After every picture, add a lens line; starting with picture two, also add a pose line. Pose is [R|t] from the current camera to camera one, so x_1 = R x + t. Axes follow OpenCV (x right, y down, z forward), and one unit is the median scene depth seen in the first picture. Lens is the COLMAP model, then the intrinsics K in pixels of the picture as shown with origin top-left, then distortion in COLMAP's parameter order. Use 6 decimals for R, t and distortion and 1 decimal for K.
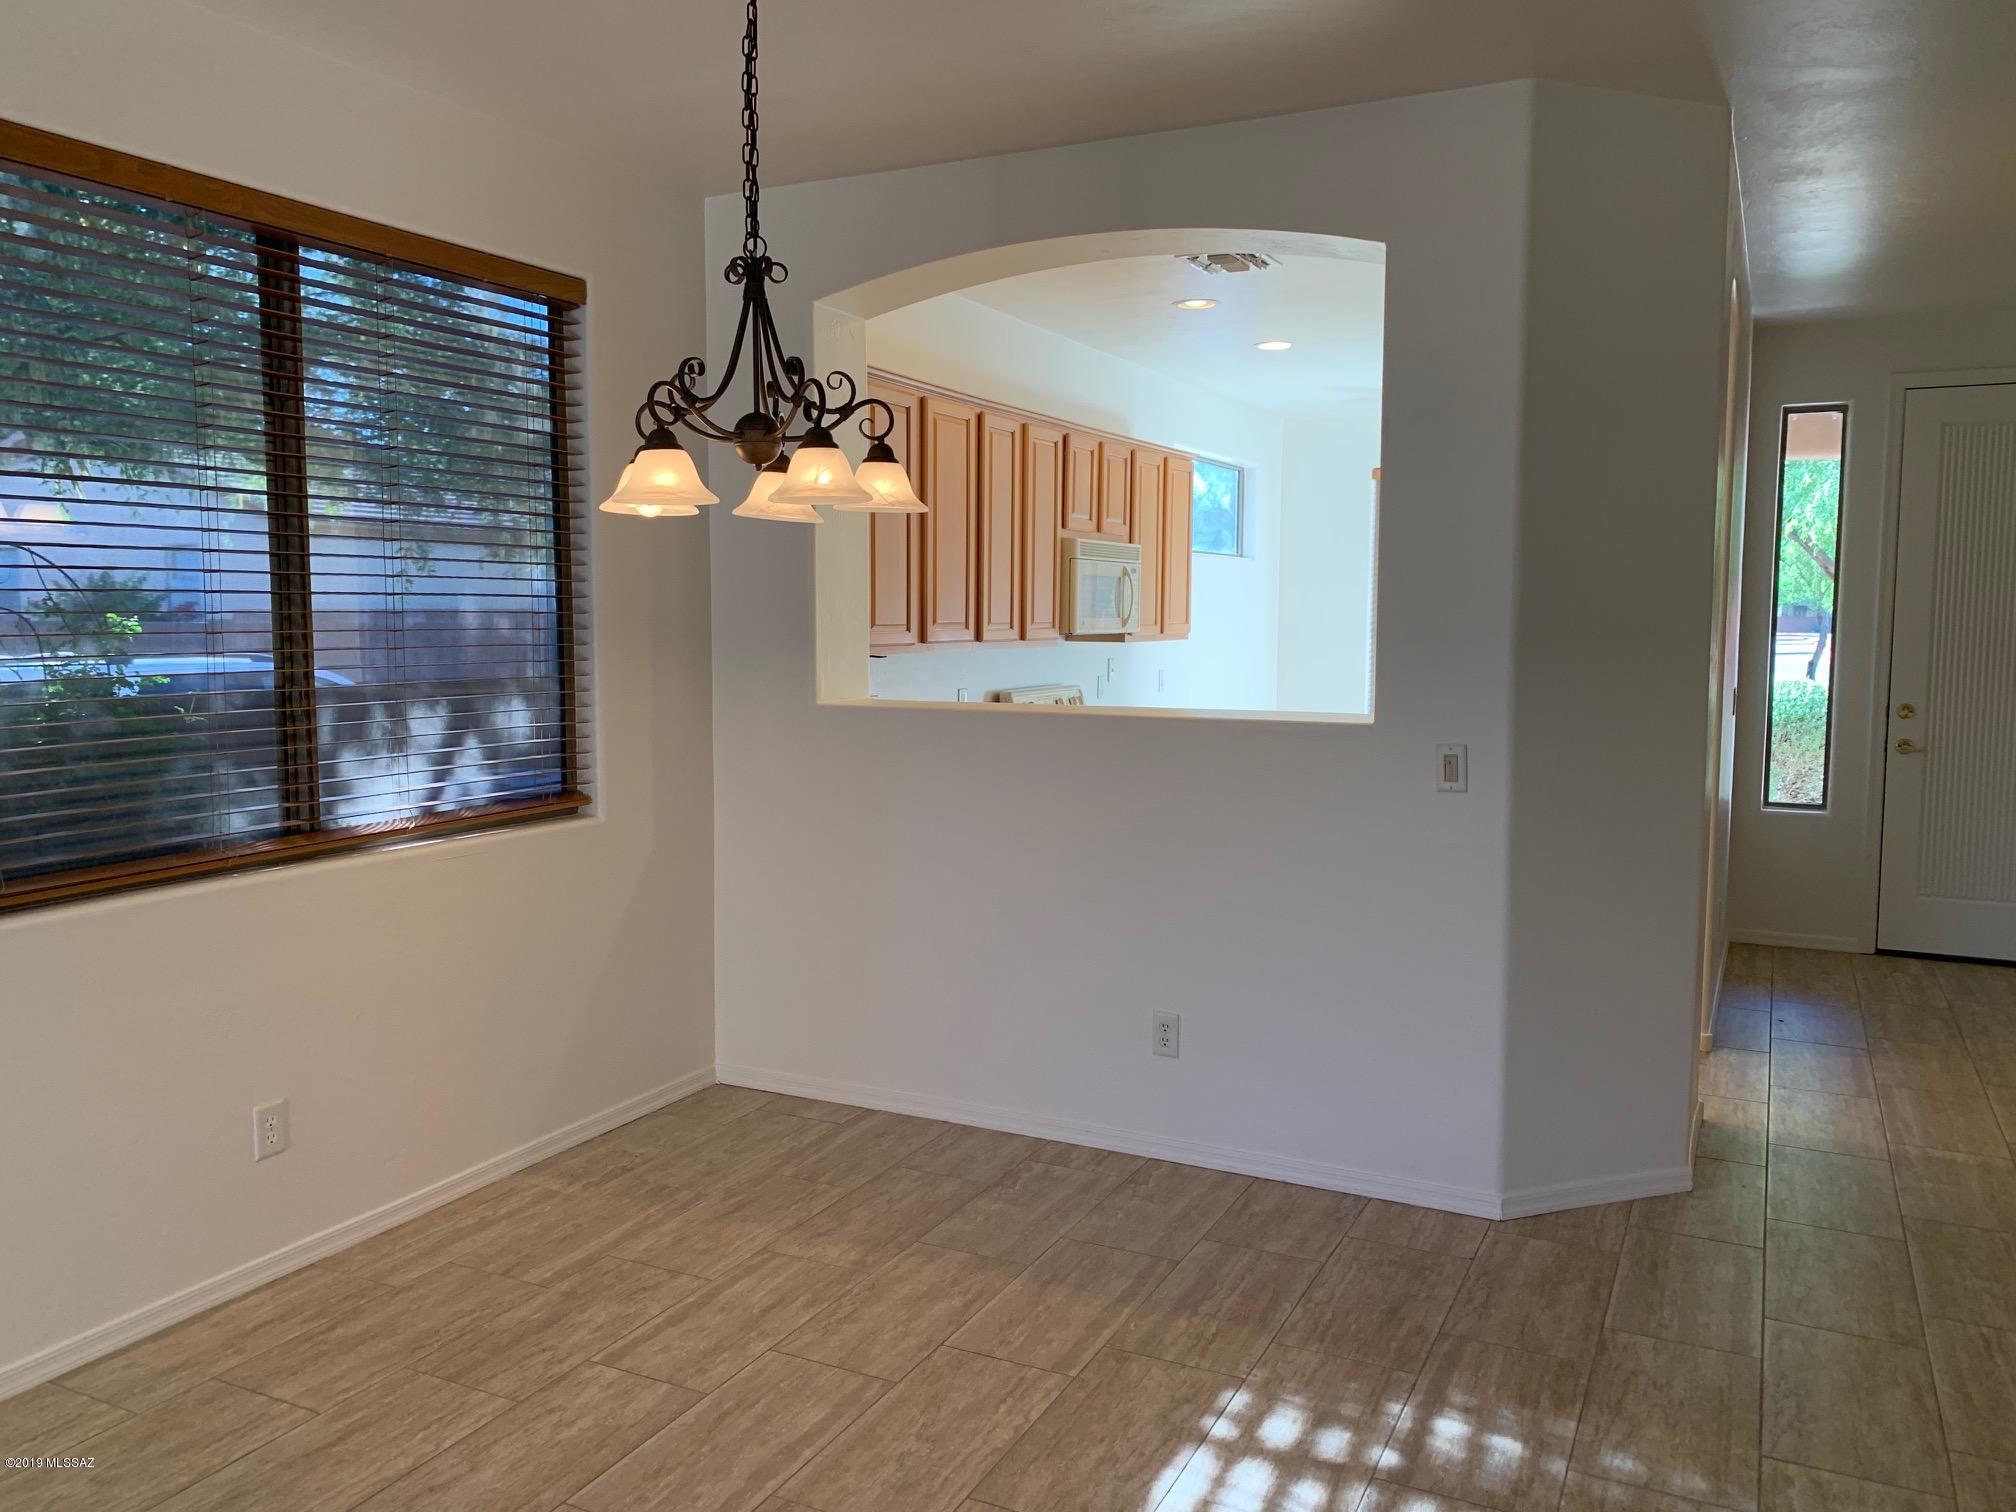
lens RADIAL K [[1529.3, 0, 1014.8], [0, 1529.3, 719.3], [0, 0, 1]] dist [0.011450, -0.005182]
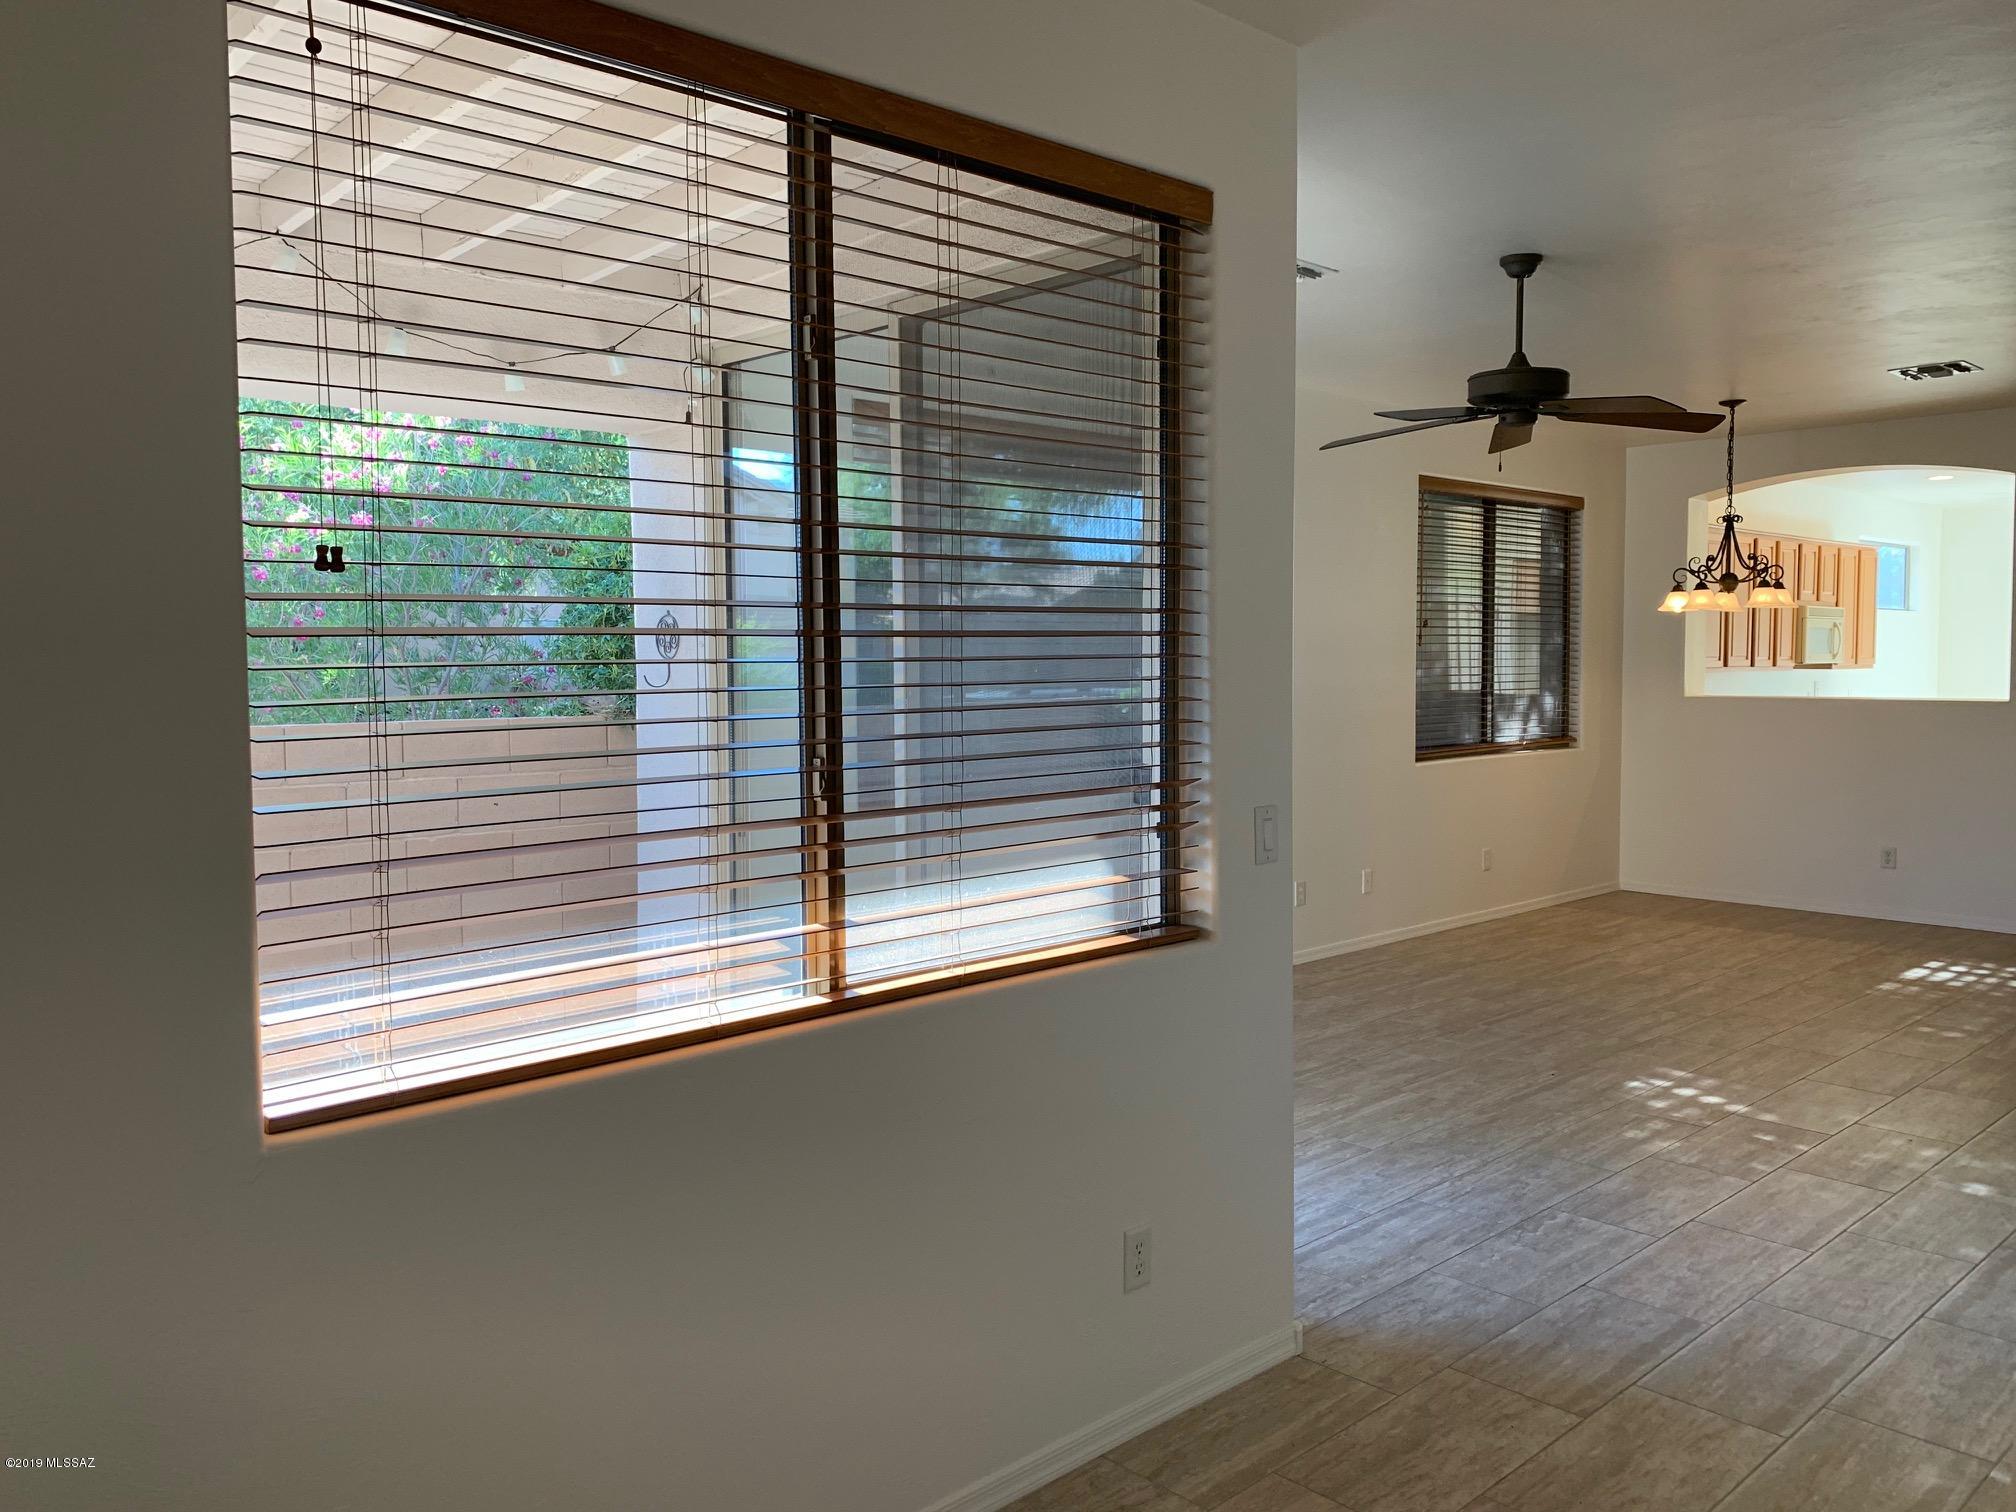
lens RADIAL K [[1486.6, 0, 999.1], [0, 1486.6, 746.1], [0, 0, 1]] dist [-0.002984, -0.004645]
pose [[0.928882, 0.010546, -0.370225, -0.320030], [-0.015330, 0.999833, -0.009983, 0.117618], [0.370058, 0.014949, 0.928888, -1.507356]]
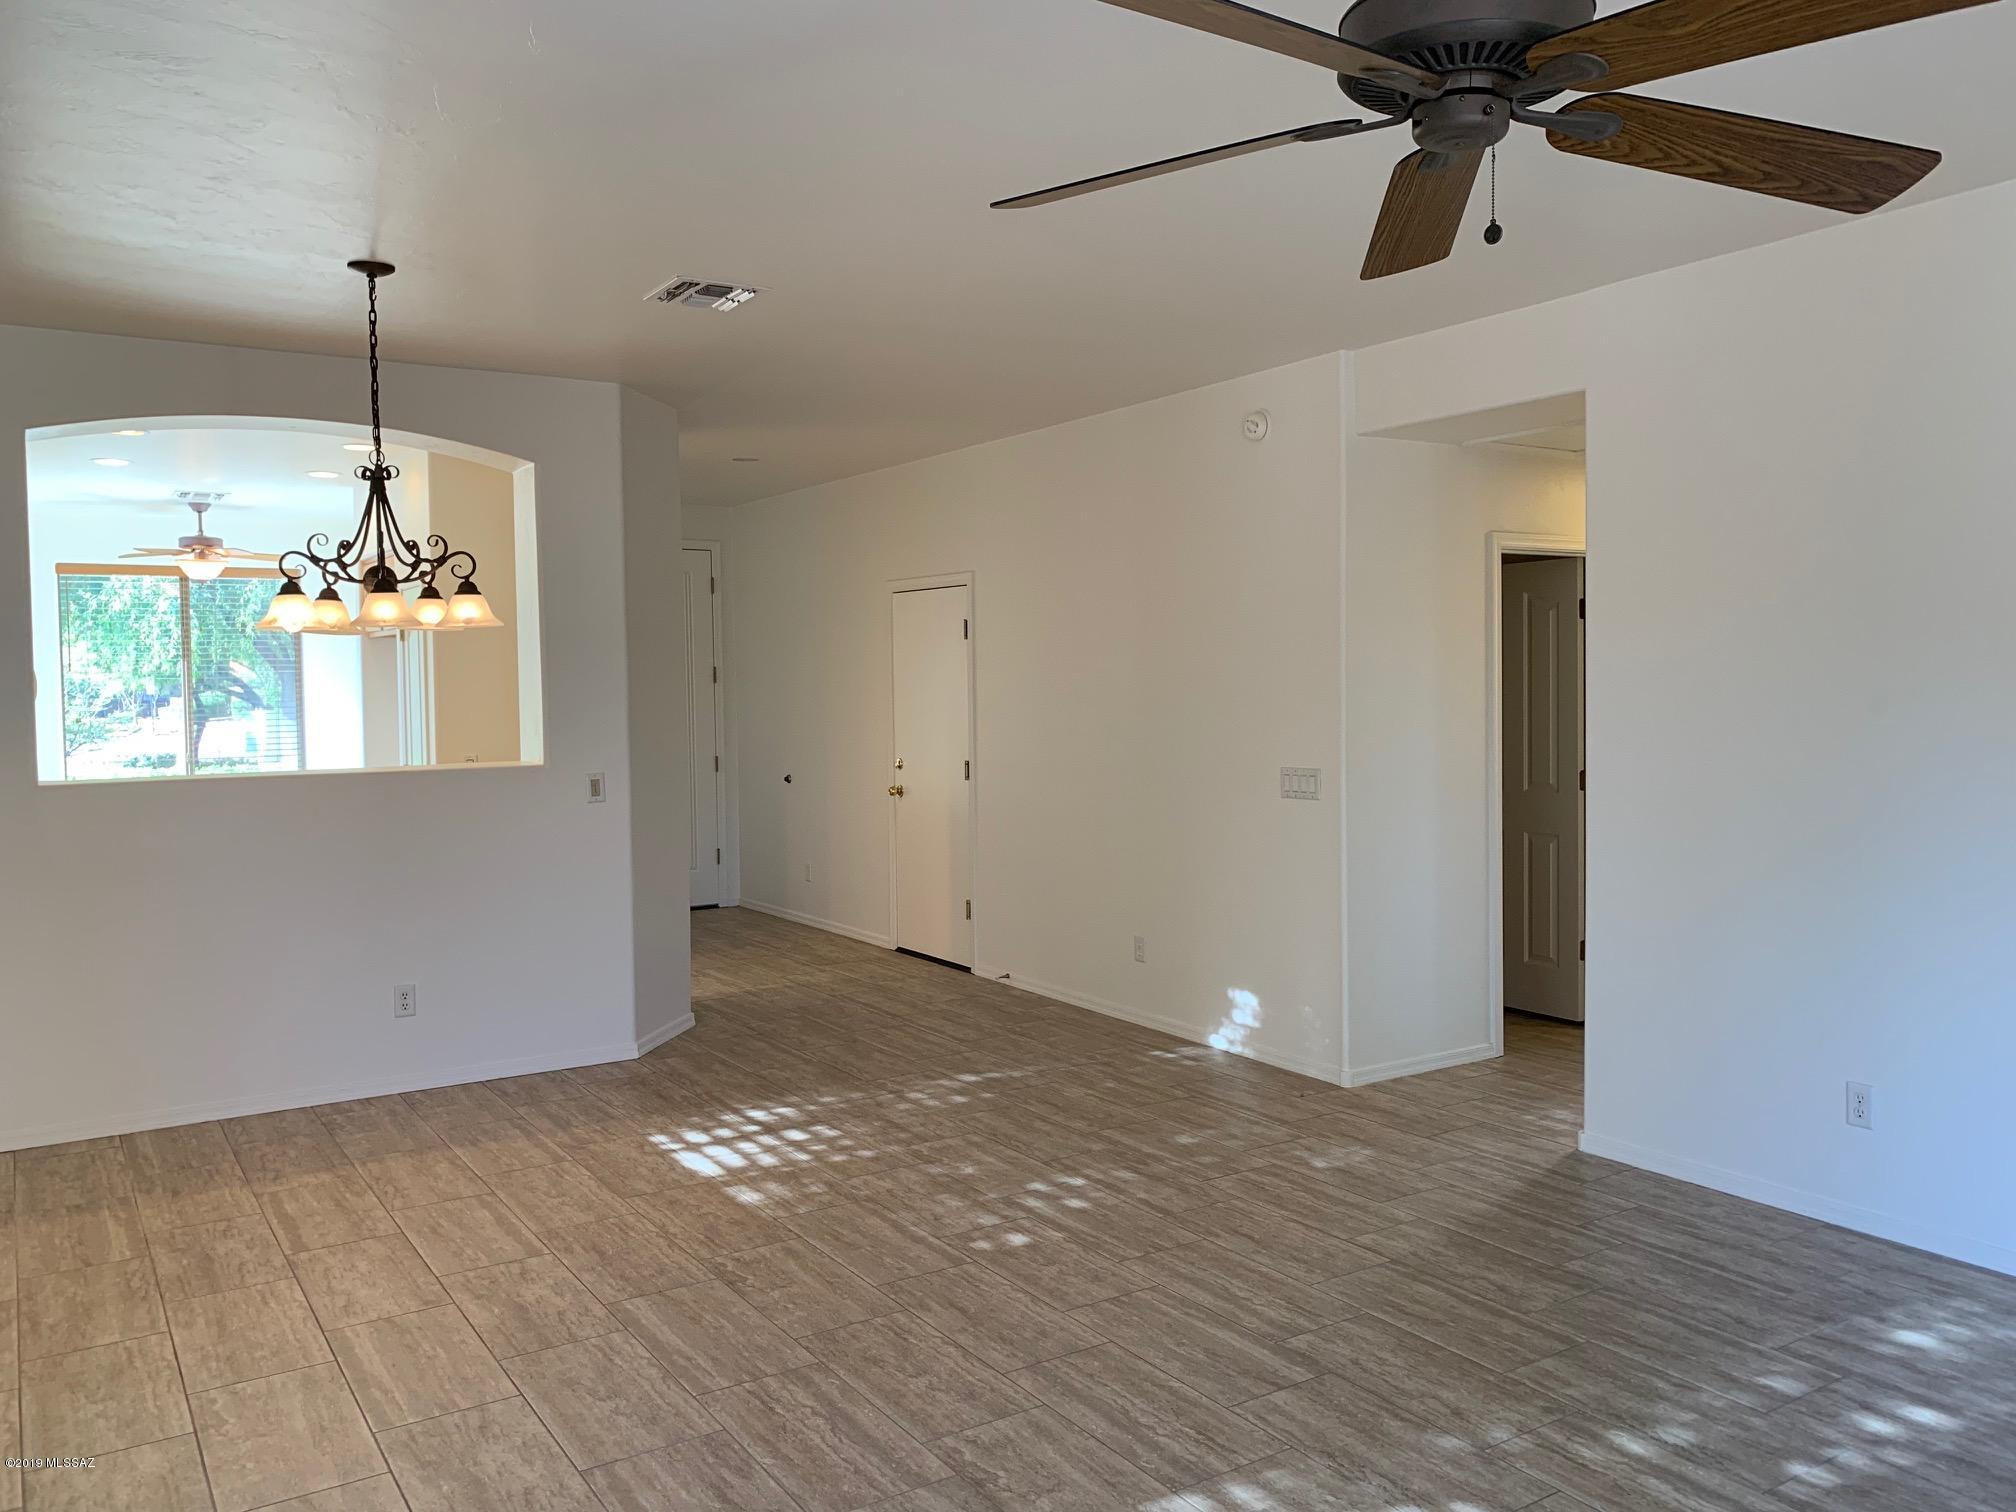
lens RADIAL K [[1529.3, 0, 1014.8], [0, 1529.3, 719.3], [0, 0, 1]] dist [0.011450, -0.005182]
pose [[0.506648, -0.030018, 0.861630, -0.963489], [0.073511, 0.997258, -0.008482, 0.005719], [-0.859013, 0.067637, 0.507466, -0.233976]]
